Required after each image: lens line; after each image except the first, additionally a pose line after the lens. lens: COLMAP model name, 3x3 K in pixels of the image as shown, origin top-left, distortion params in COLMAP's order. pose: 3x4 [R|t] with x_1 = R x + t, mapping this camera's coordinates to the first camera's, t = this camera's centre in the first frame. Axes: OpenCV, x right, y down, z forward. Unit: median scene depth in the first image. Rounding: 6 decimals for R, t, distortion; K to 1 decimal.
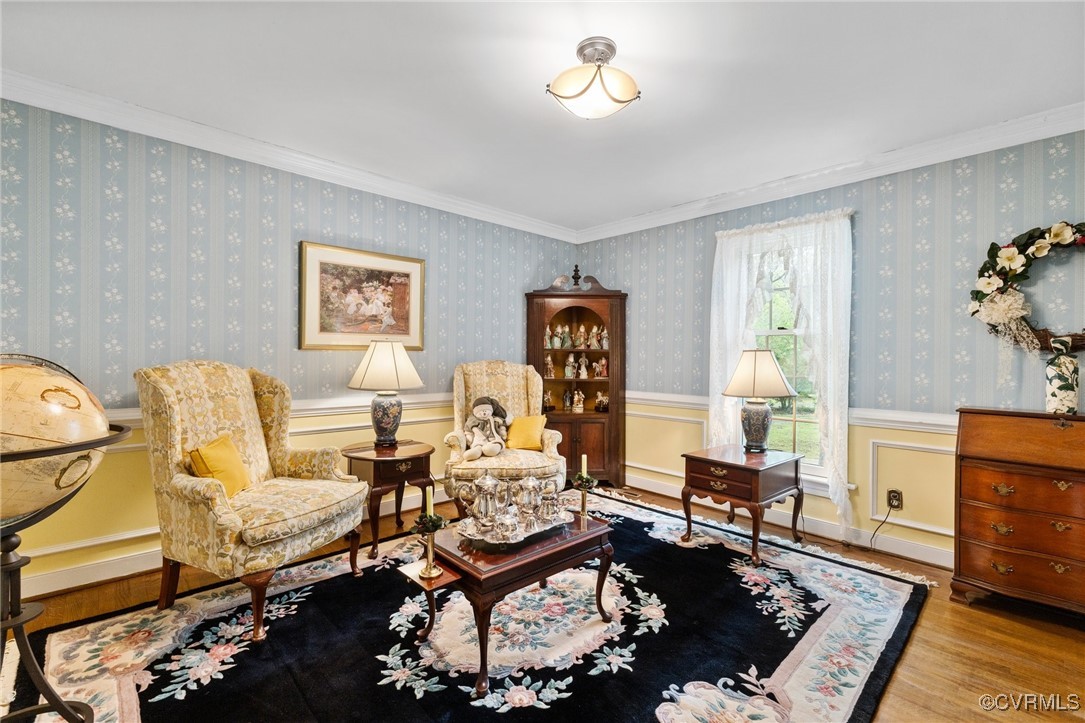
lens RADIAL K [[468.8, 0, 542.9], [0, 468.8, 353.3], [0, 0, 1]] dist [-0.000263, -0.000308]
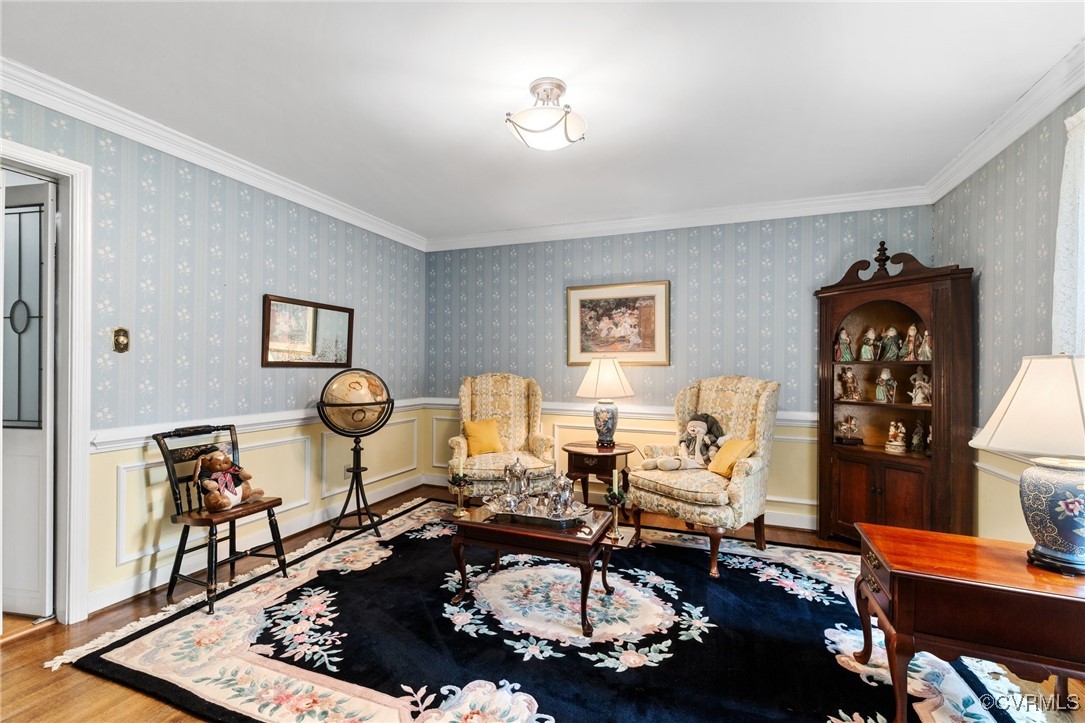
lens RADIAL K [[468.8, 0, 532.6], [0, 468.8, 364.8], [0, 0, 1]] dist [-0.000263, -0.000308]
pose [[0.423925, -0.012544, -0.905611, 0.666094], [0.002054, 0.999915, -0.012888, 0.006203], [0.905695, 0.003603, 0.423914, 0.313835]]
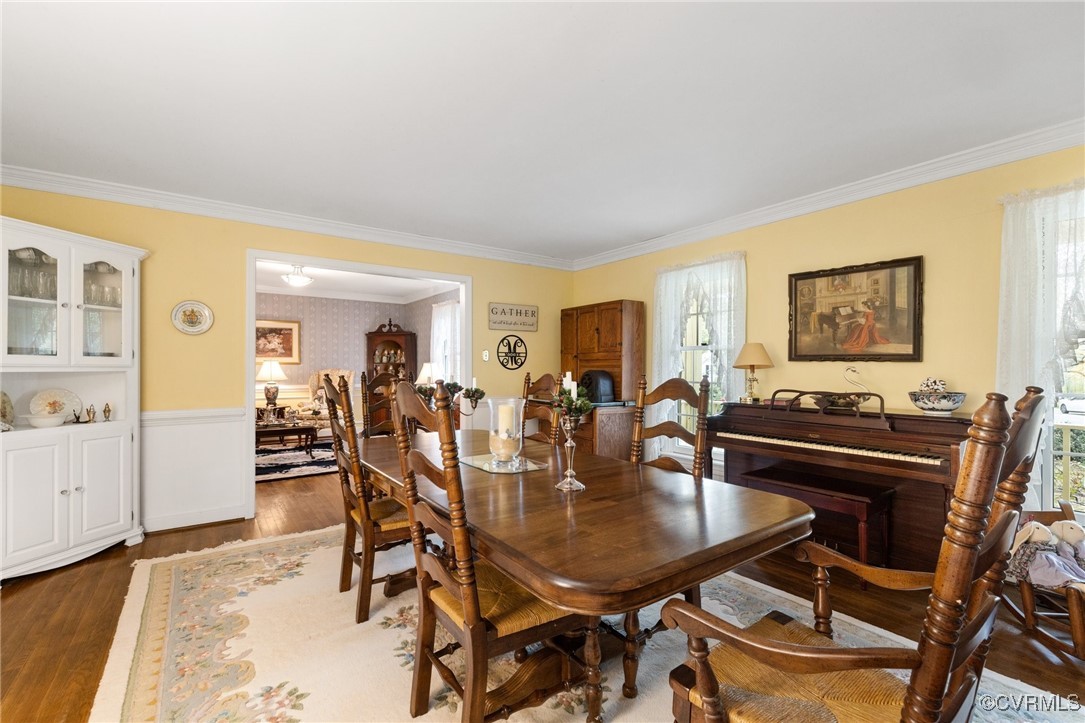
lens RADIAL K [[468.8, 0, 540.1], [0, 468.8, 363.4], [0, 0, 1]] dist [-0.000263, -0.000308]
pose [[0.992248, -0.009408, -0.123920, 1.251410], [0.009402, 0.999956, -0.000627, 0.001650], [0.123921, -0.000543, 0.992292, -1.115659]]
